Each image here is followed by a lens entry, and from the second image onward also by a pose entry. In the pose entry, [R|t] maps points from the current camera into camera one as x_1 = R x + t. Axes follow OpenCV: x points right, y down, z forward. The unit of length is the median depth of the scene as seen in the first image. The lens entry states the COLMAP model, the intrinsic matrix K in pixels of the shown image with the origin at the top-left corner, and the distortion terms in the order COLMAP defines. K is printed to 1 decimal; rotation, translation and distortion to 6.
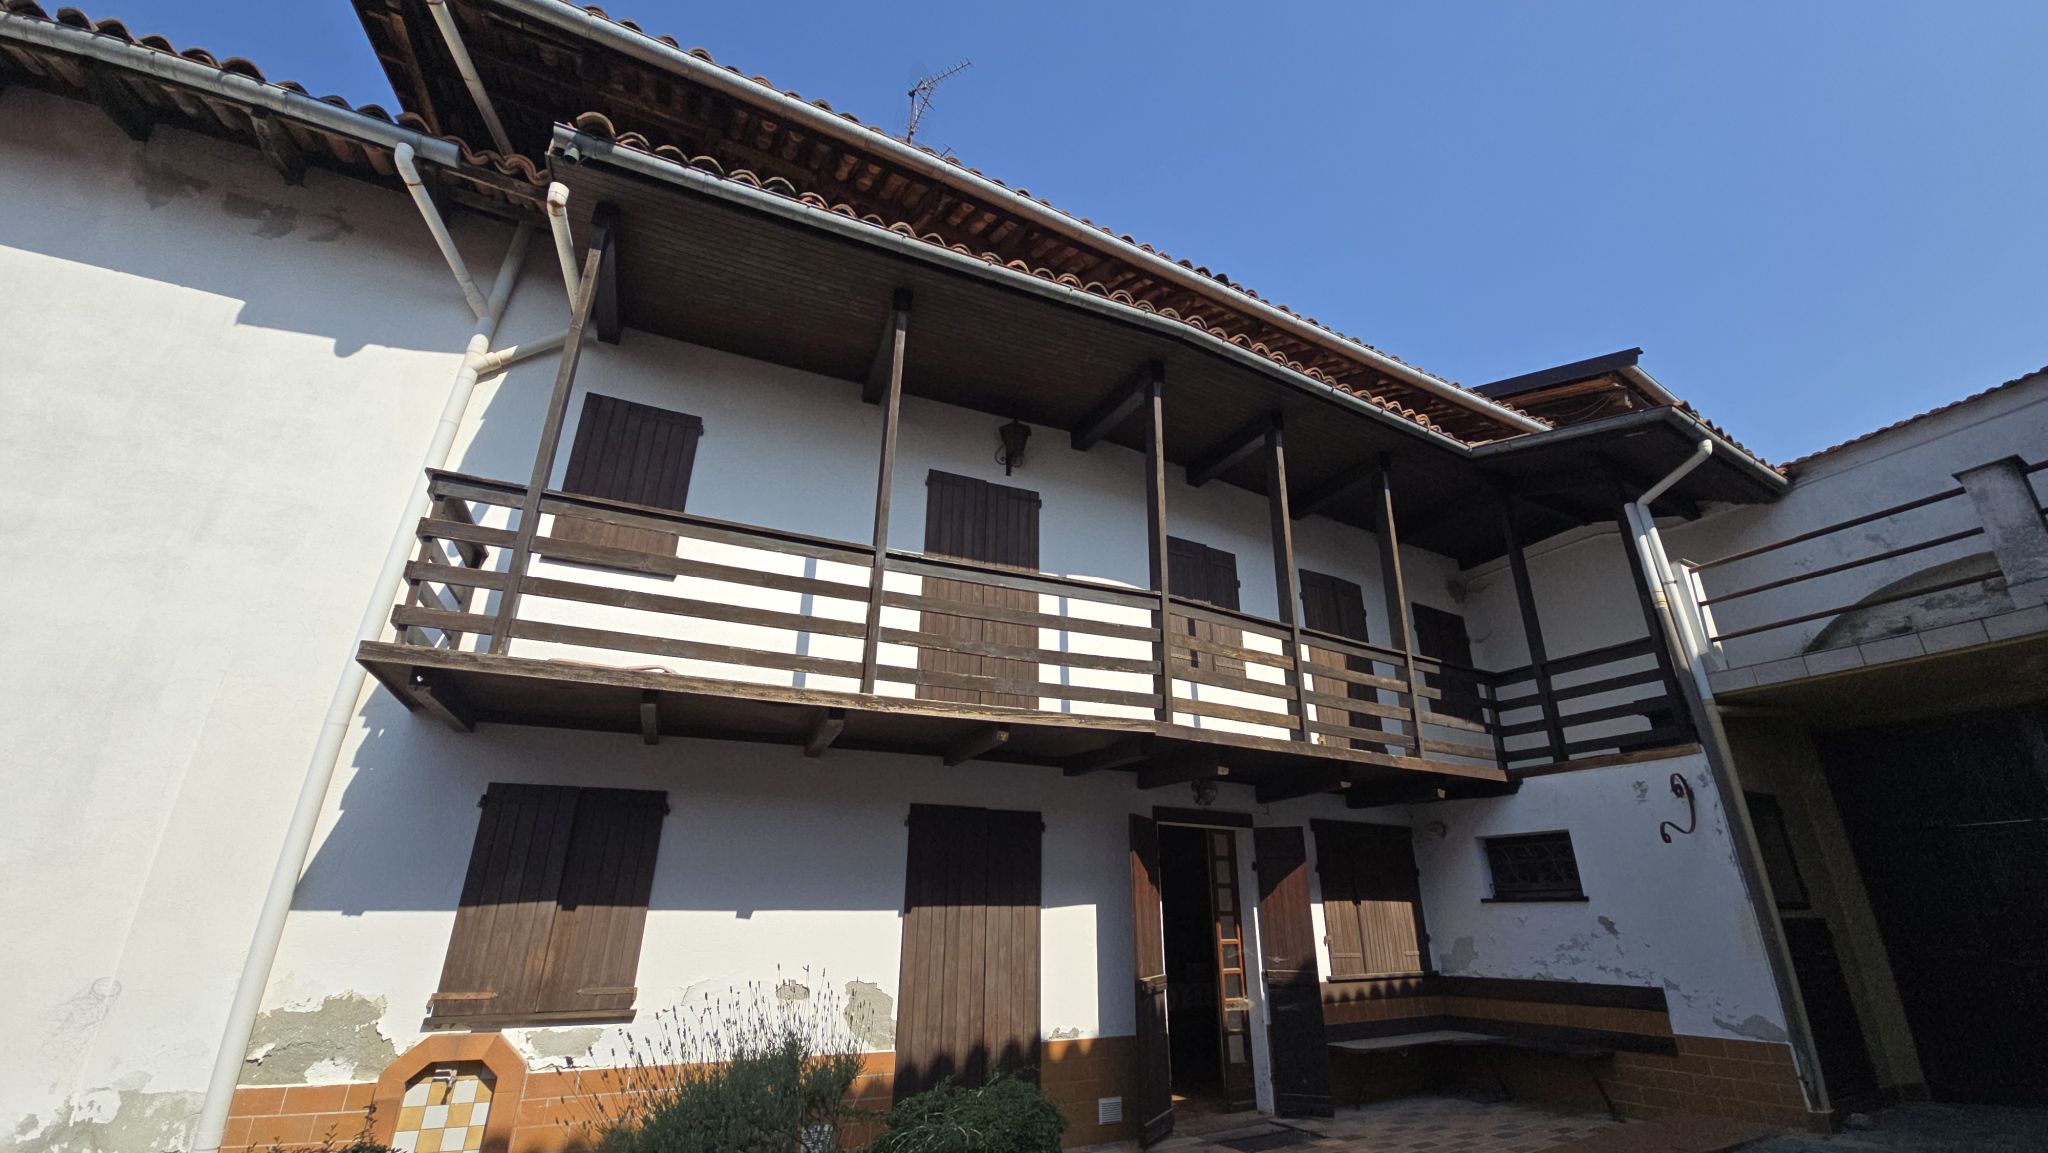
lens RADIAL K [[836.9, 0, 1043.5], [0, 836.9, 582.9], [0, 0, 1]] dist [-0.000459, -0.001166]
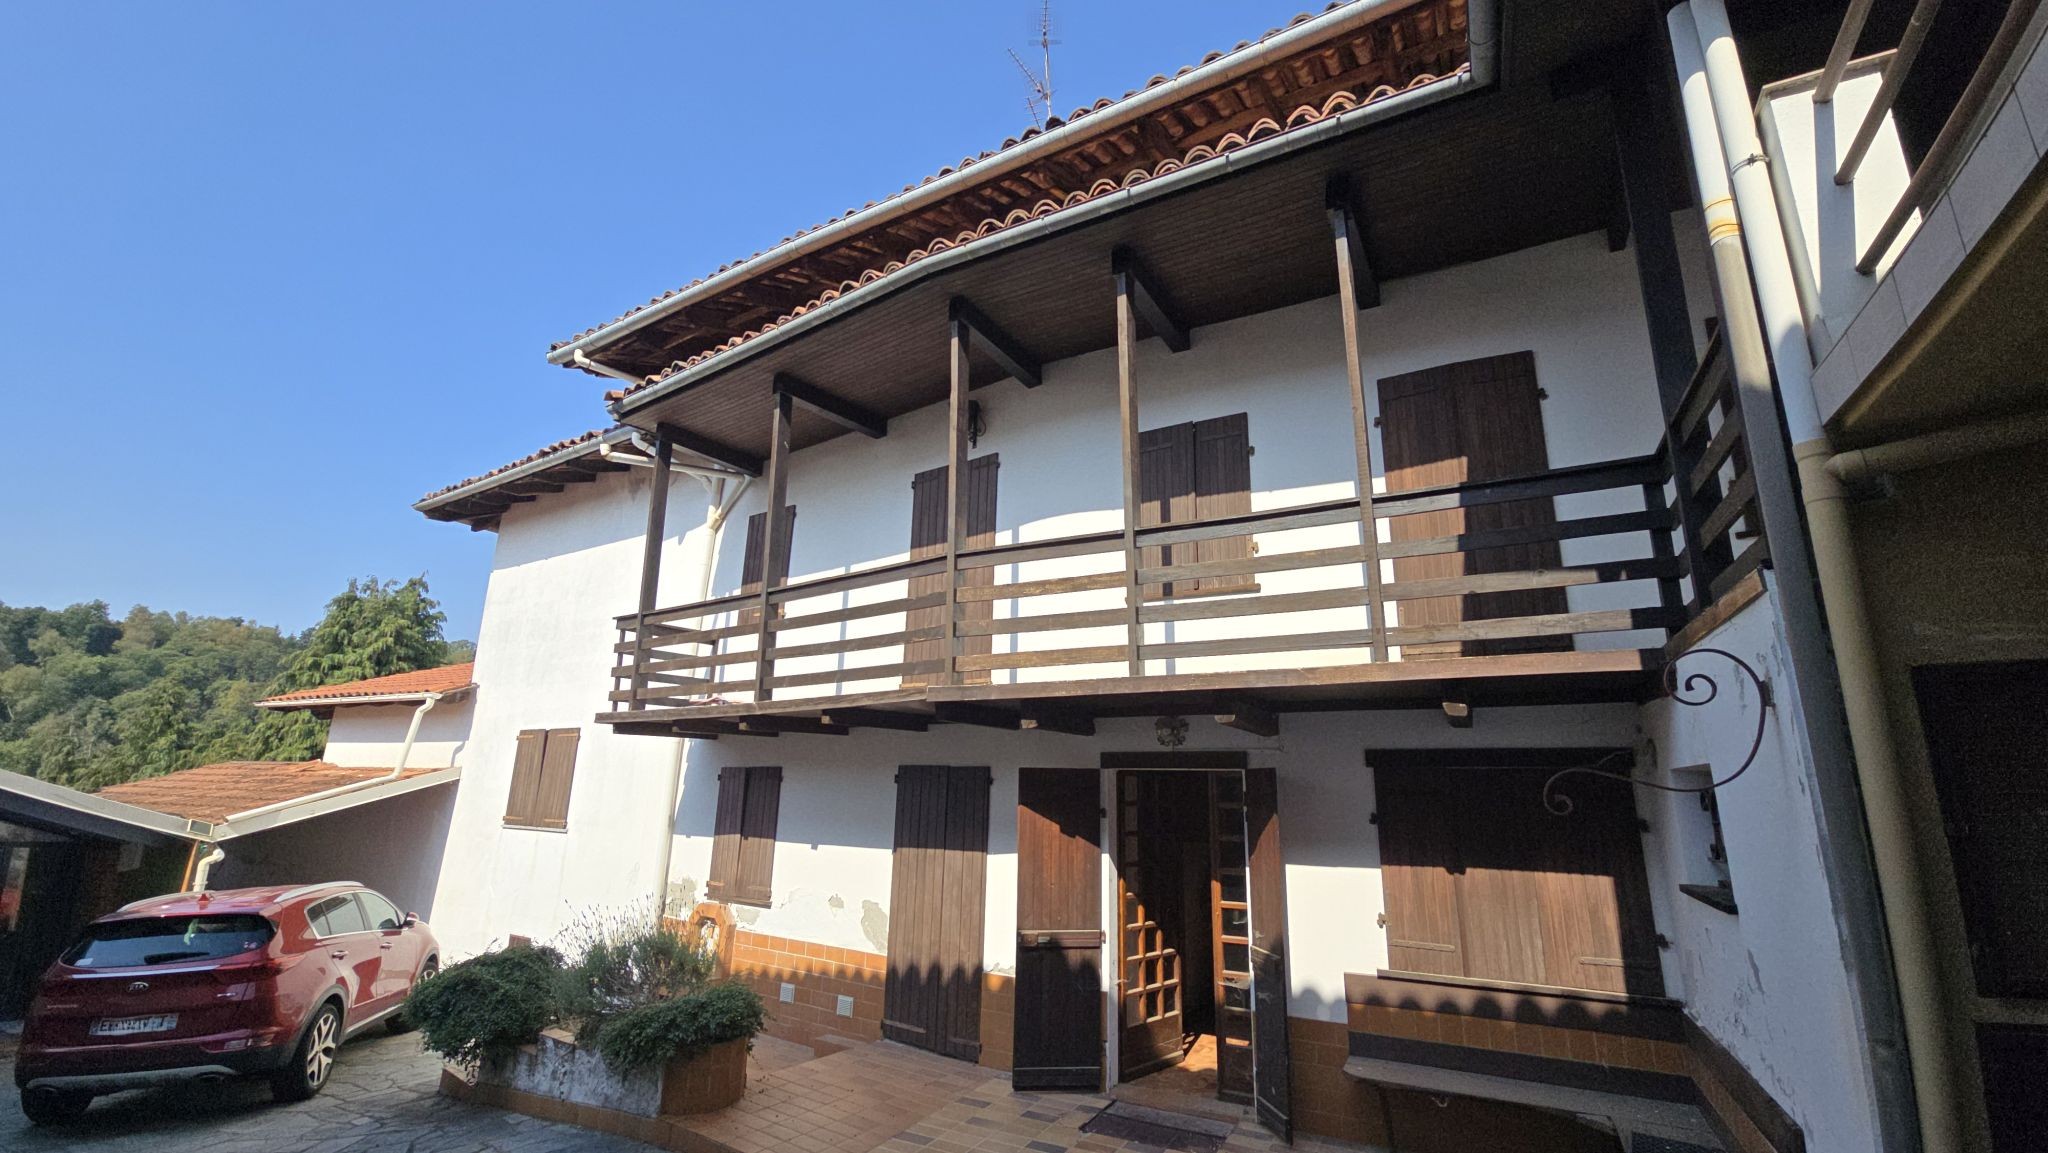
lens RADIAL K [[836.9, 0, 1043.5], [0, 836.9, 582.9], [0, 0, 1]] dist [-0.000459, -0.001166]
pose [[0.514157, -0.198911, -0.834312, 1.042524], [0.304545, 0.951691, -0.039215, 0.123465], [0.801807, -0.233923, 0.549896, 0.563858]]
